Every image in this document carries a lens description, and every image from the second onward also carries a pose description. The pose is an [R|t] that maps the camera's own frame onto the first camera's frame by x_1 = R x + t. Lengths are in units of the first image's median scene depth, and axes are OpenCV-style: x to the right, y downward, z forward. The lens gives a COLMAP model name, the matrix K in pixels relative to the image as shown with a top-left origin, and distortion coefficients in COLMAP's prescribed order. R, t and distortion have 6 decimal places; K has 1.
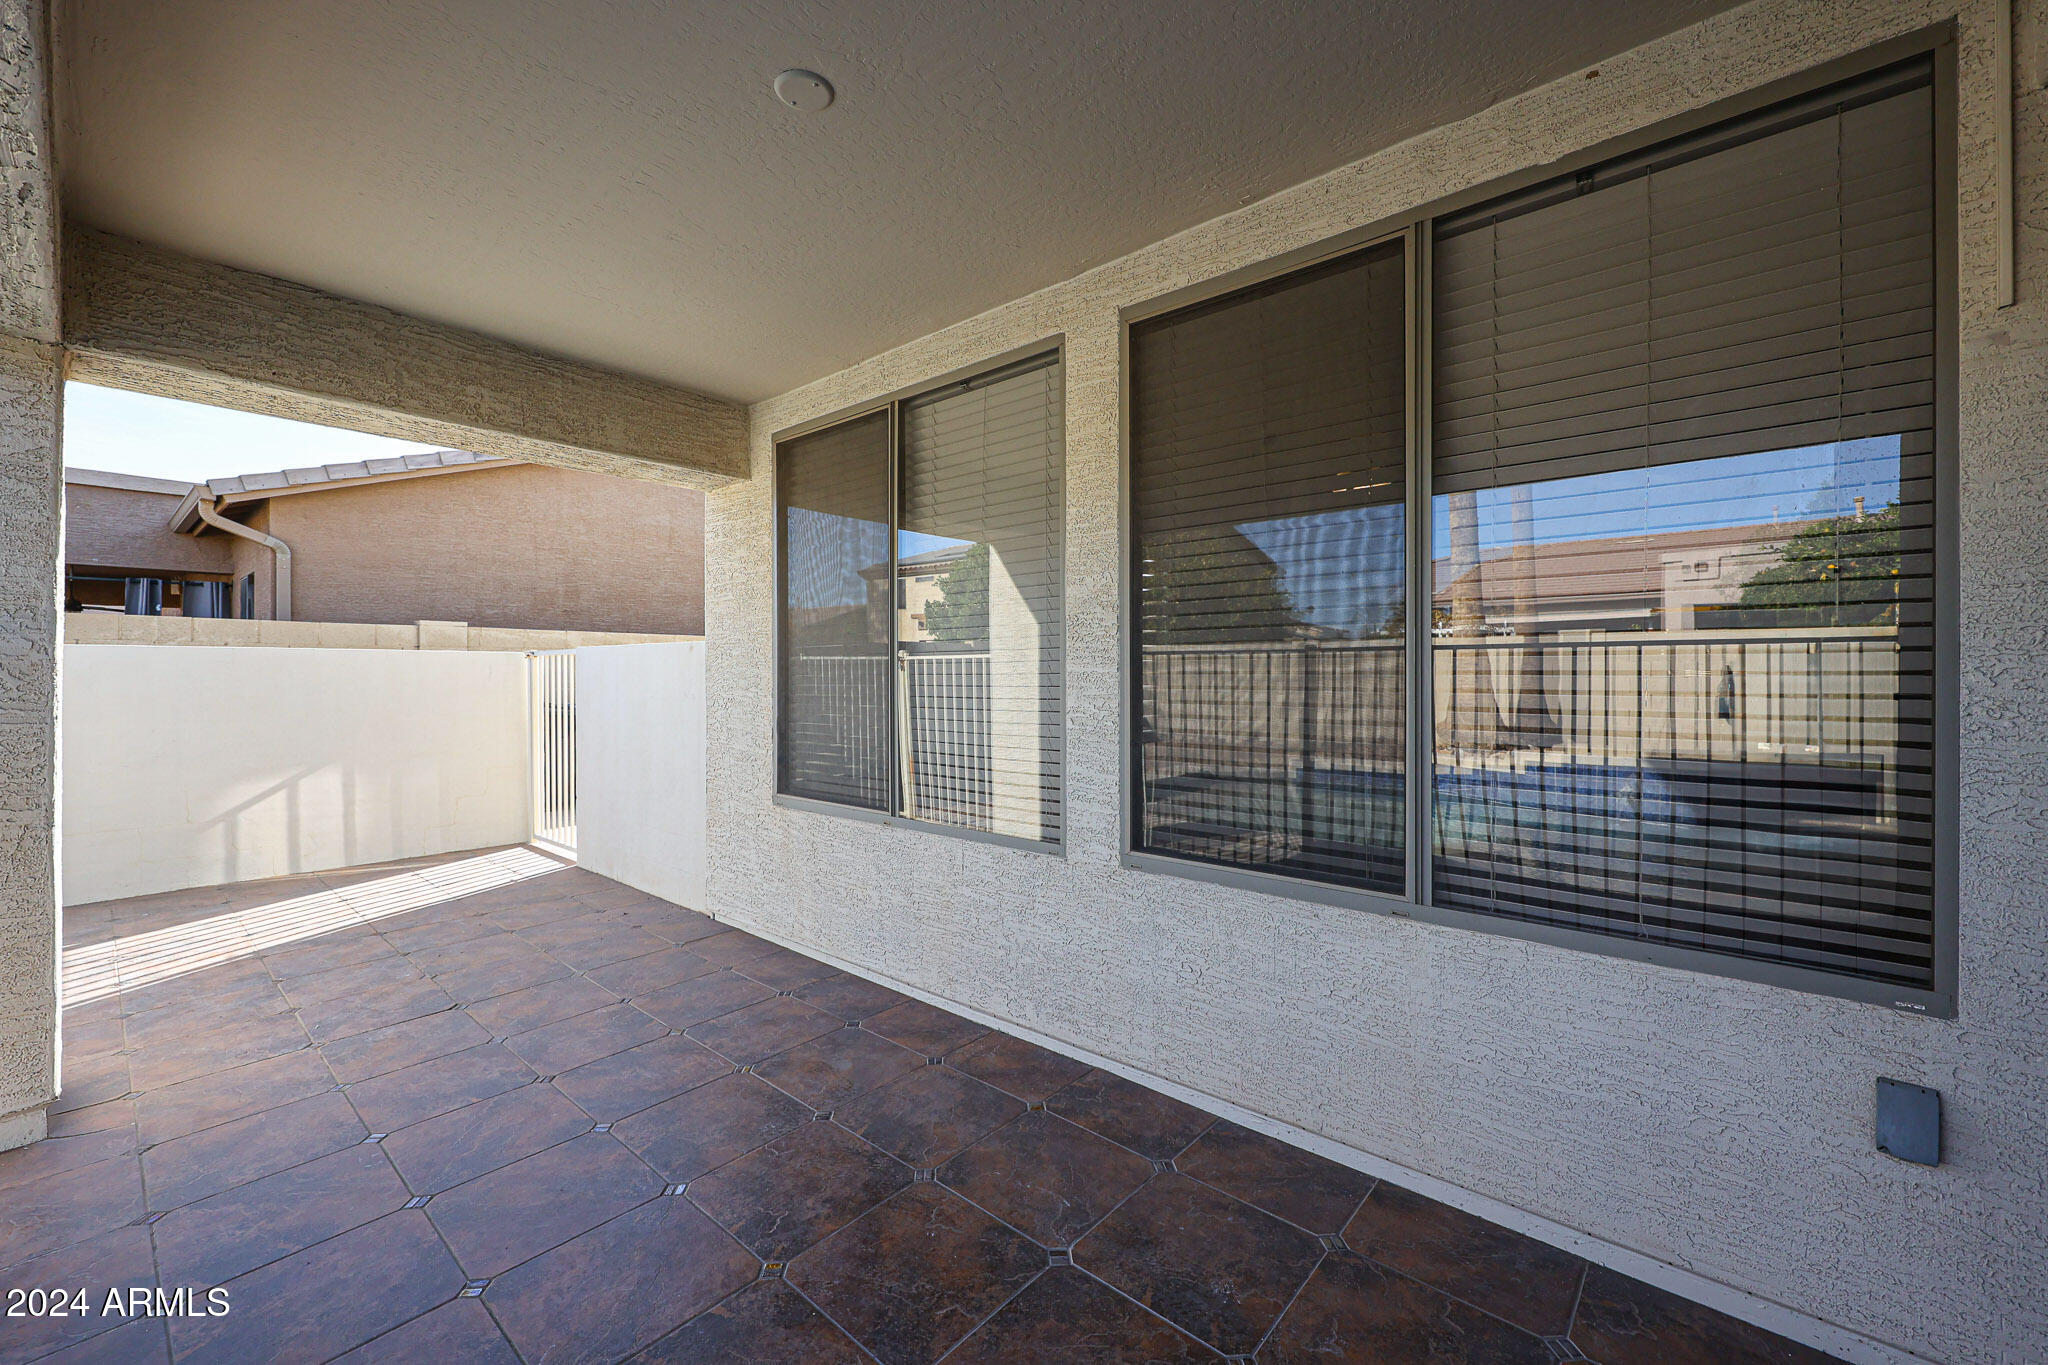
lens RADIAL K [[834.5, 0, 1014.3], [0, 834.5, 679.0], [0, 0, 1]] dist [0.002079, 0.000169]
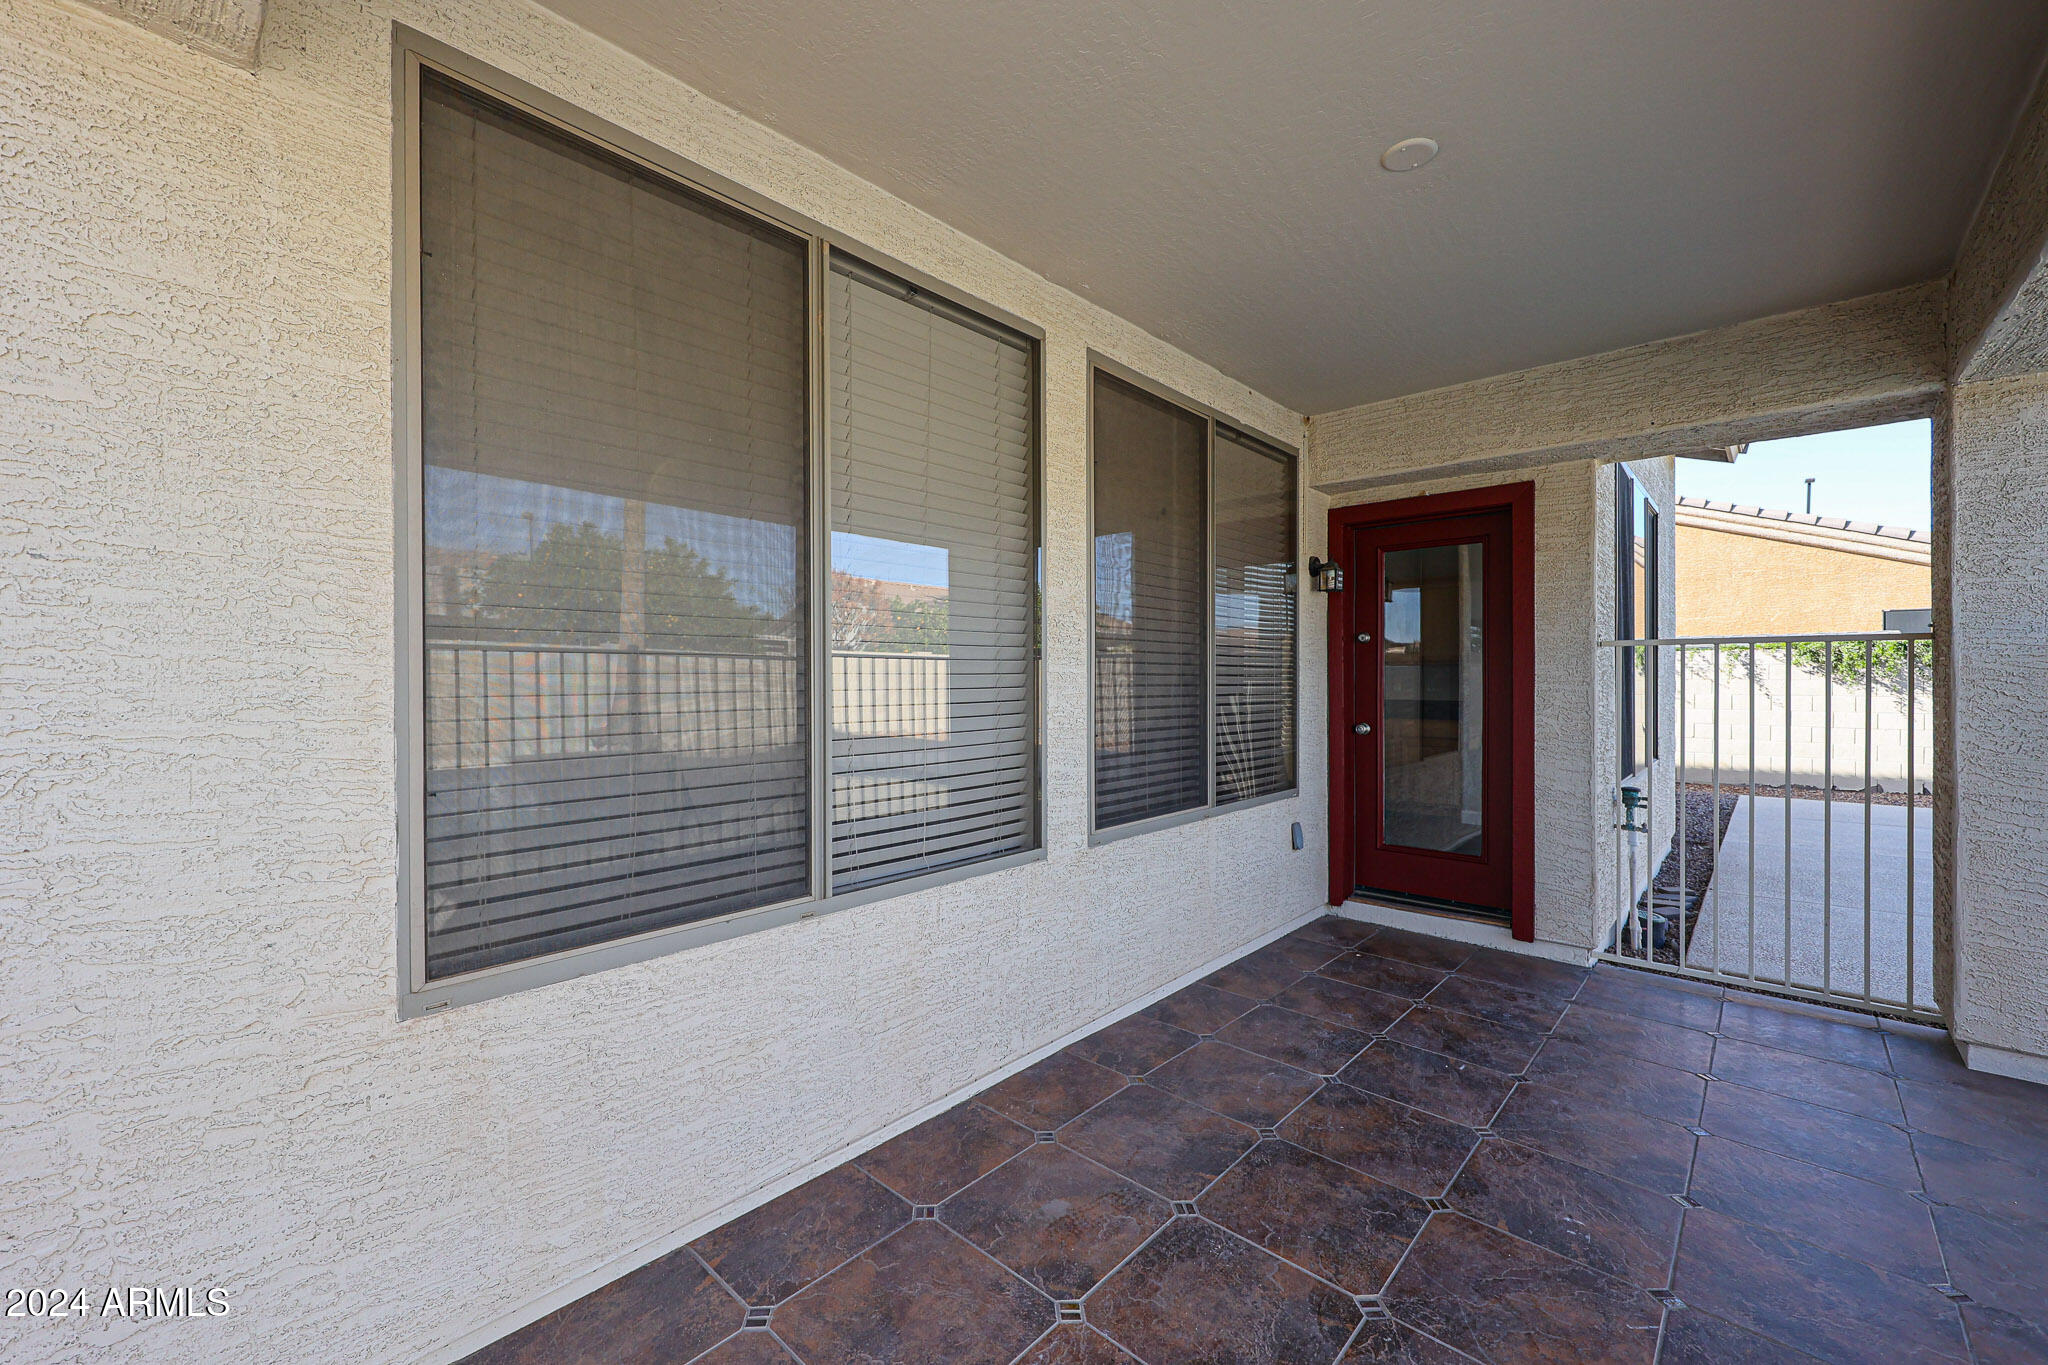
lens RADIAL K [[831.2, 0, 1015.2], [0, 831.2, 688.1], [0, 0, 1]] dist [0.000645, 0.000020]
pose [[0.013346, -0.004588, 0.999900, -0.985417], [0.010273, 0.999937, 0.004451, 0.006430], [-0.999858, 0.010212, 0.013392, 1.085080]]
